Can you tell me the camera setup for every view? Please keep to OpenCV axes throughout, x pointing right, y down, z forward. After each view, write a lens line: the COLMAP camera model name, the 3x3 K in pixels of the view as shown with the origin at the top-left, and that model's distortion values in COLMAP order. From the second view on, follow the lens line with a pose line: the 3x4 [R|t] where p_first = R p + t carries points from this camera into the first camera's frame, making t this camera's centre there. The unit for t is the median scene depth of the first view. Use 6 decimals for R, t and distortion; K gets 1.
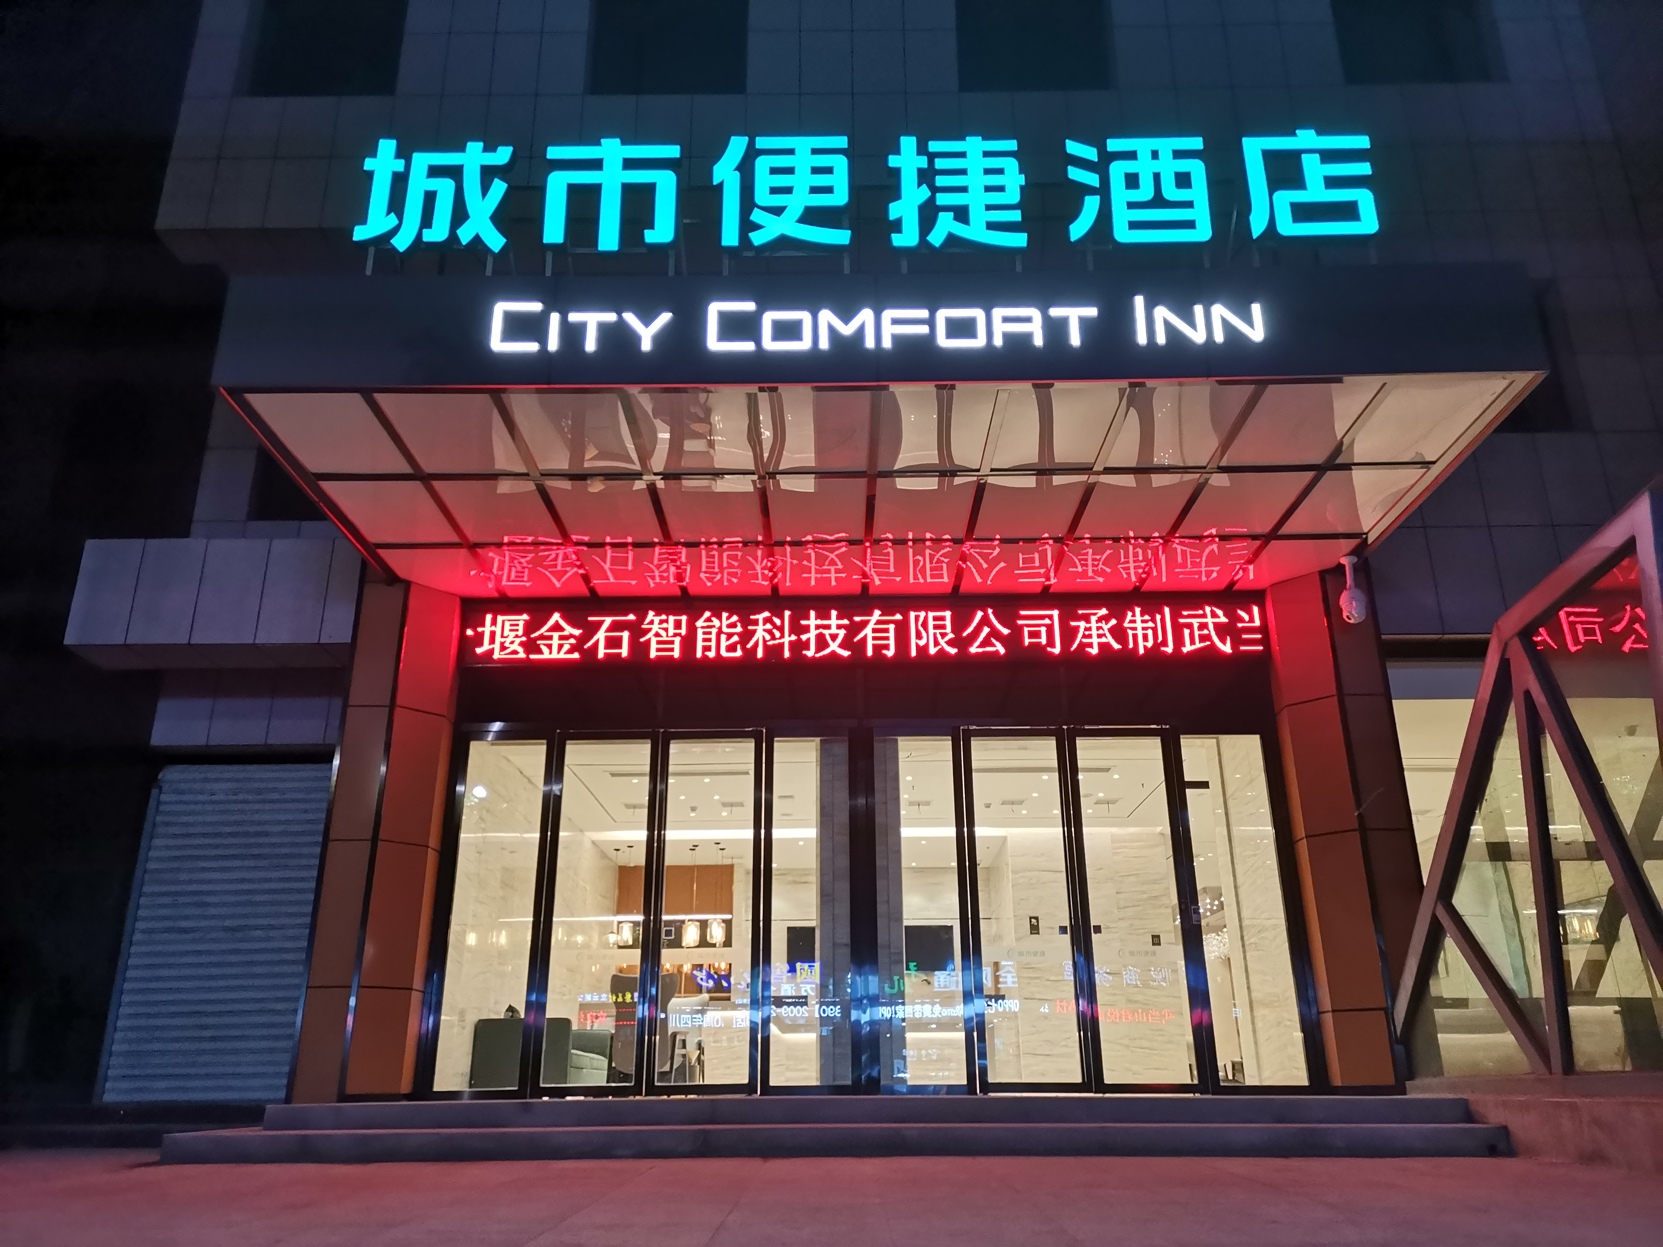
lens RADIAL K [[1241.7, 0, 831.5], [0, 1241.7, 623.5], [0, 0, 1]] dist [0.114753, -0.134850]
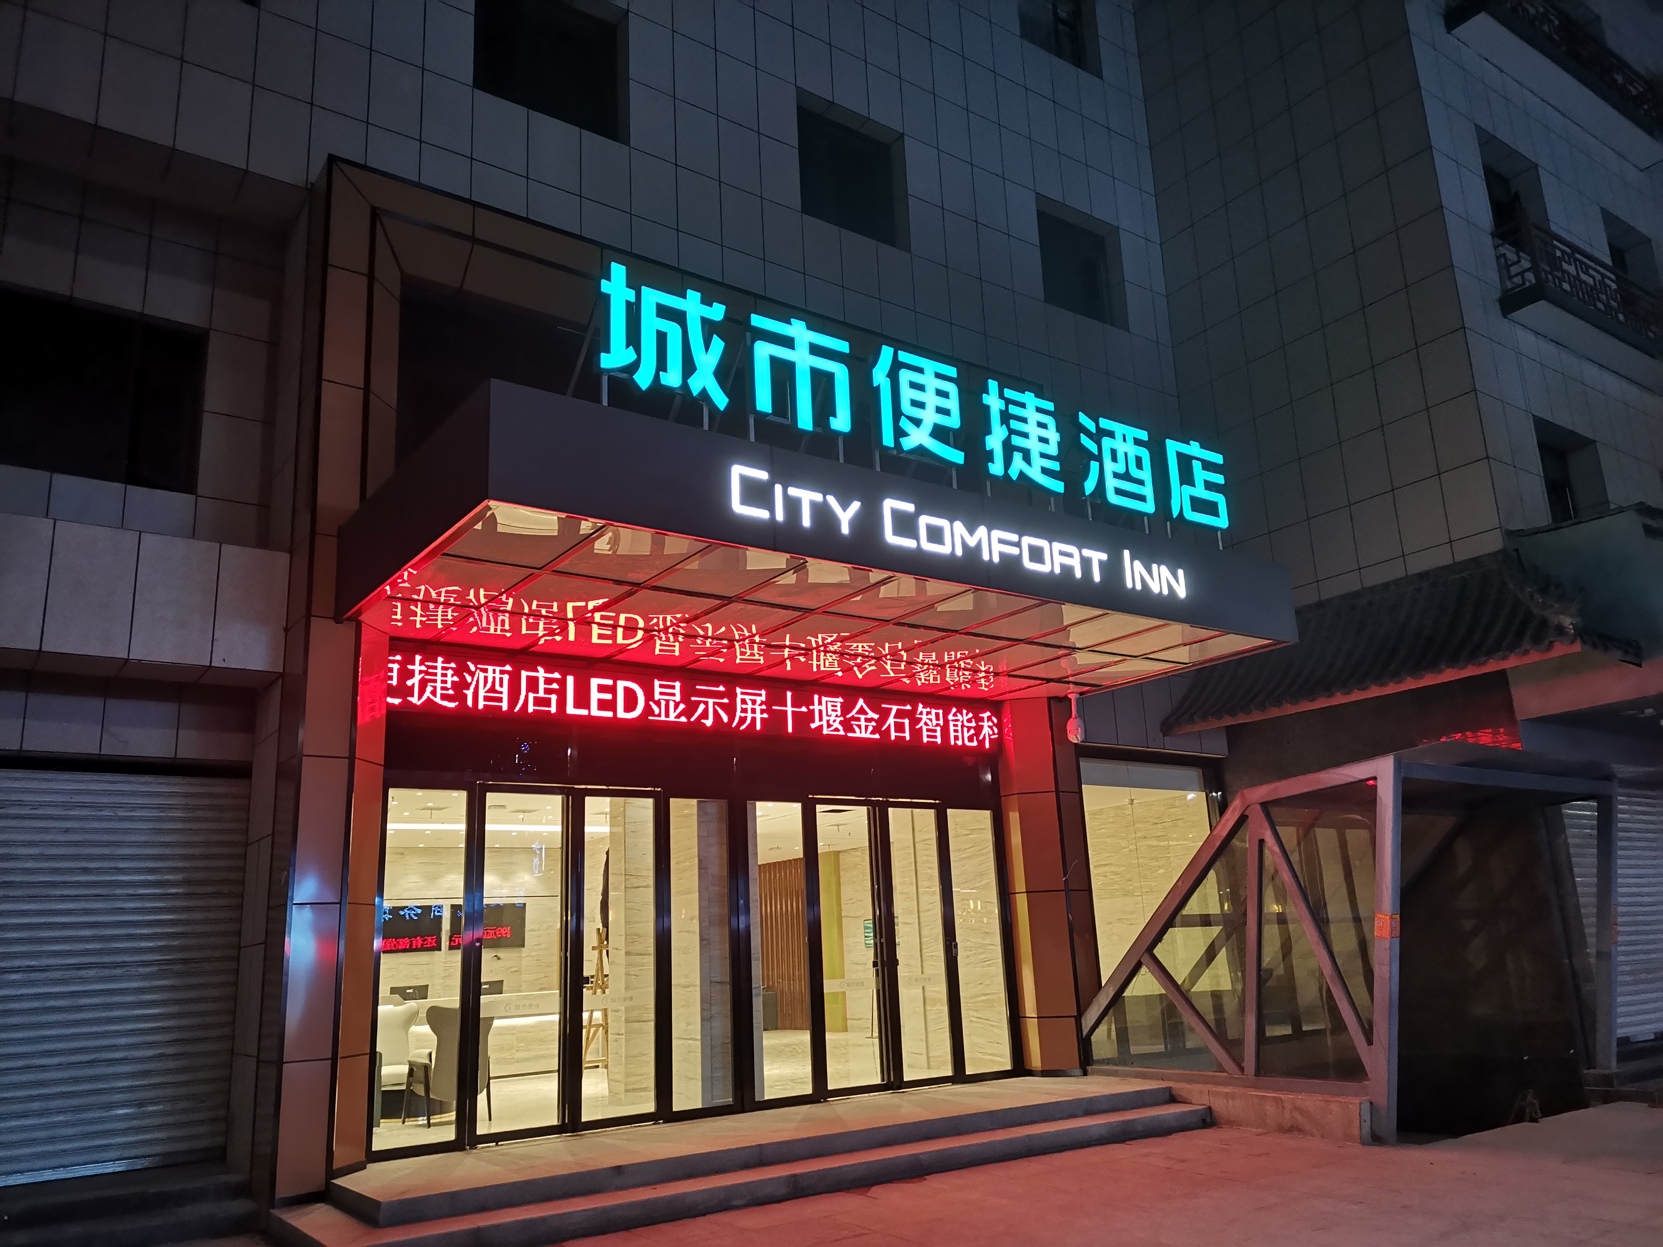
lens RADIAL K [[1239.5, 0, 831.5], [0, 1239.5, 623.5], [0, 0, 1]] dist [0.072271, -0.065855]
pose [[0.807435, 0.122310, 0.577138, -0.780599], [-0.170440, 0.984920, 0.029722, -0.158682], [-0.564800, -0.122366, 0.816105, 0.041091]]
